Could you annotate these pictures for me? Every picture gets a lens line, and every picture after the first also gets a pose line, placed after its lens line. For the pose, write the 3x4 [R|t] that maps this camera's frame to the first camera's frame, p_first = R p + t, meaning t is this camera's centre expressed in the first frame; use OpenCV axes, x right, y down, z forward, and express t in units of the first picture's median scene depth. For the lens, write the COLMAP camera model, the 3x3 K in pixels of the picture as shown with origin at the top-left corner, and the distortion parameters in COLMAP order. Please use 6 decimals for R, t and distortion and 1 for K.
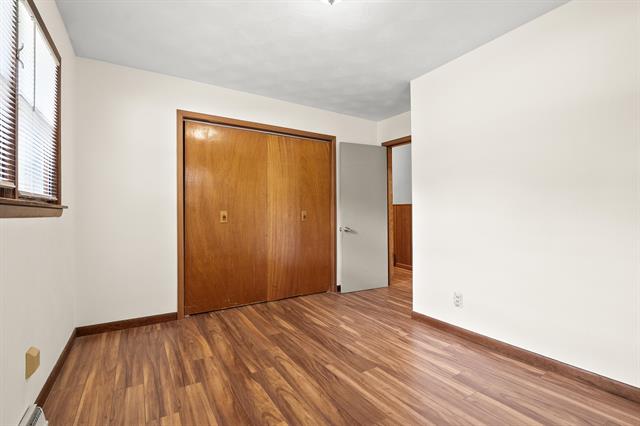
lens RADIAL K [[289.5, 0, 320.1], [0, 289.5, 210.8], [0, 0, 1]] dist [0.002103, 0.000427]
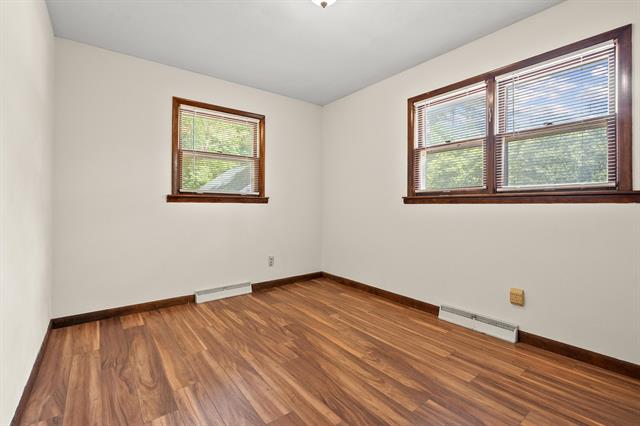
lens RADIAL K [[289.5, 0, 321.0], [0, 289.5, 210.8], [0, 0, 1]] dist [0.002103, 0.000427]
pose [[-0.995822, 0.006506, -0.091084, 0.143248], [0.006321, 0.999977, 0.002319, 0.037958], [0.091097, 0.001733, -0.995841, 1.915899]]
